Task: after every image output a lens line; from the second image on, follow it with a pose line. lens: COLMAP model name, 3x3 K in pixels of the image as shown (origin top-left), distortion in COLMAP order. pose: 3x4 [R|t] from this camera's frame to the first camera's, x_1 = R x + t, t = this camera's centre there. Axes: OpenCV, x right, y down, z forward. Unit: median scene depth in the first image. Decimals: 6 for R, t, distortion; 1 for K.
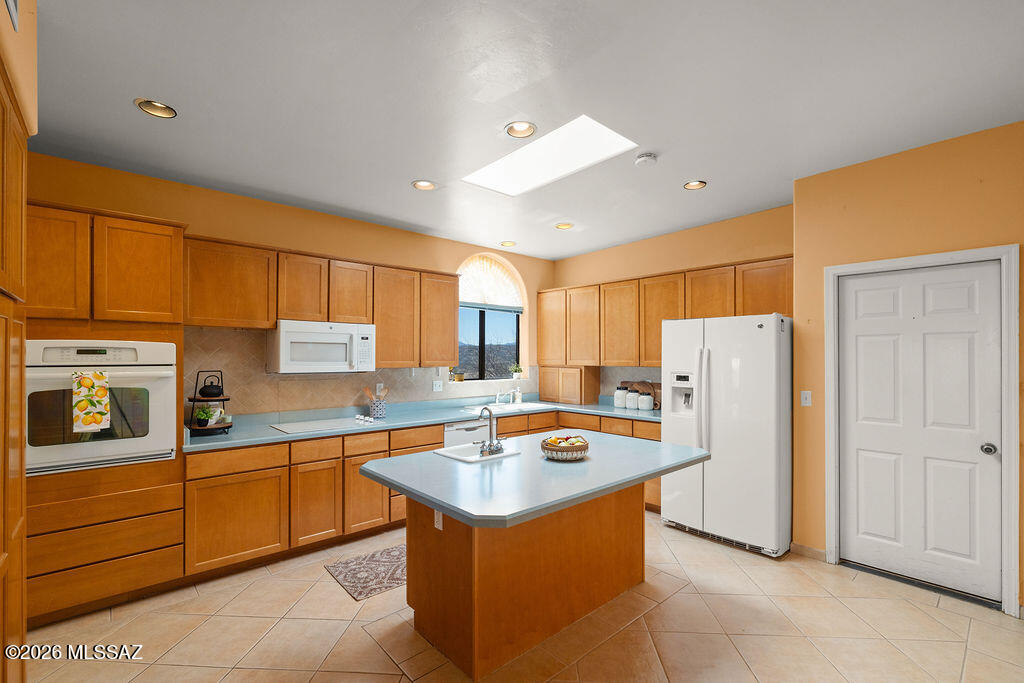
lens RADIAL K [[452.2, 0, 513.1], [0, 452.2, 349.3], [0, 0, 1]] dist [-0.005251, -0.000400]
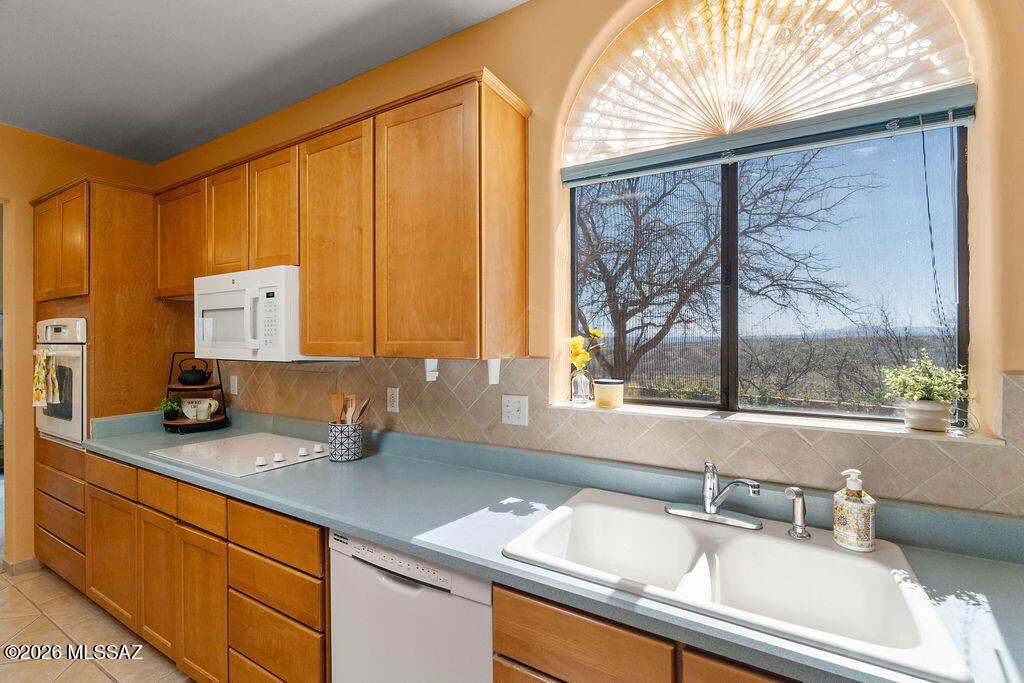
lens RADIAL K [[452.2, 0, 512.1], [0, 452.2, 340.1], [0, 0, 1]] dist [-0.005251, -0.000400]
pose [[0.301155, -0.008911, -0.953534, 0.204542], [0.014882, 0.999878, -0.004644, 0.029454], [0.953459, -0.012792, 0.301251, 1.001302]]
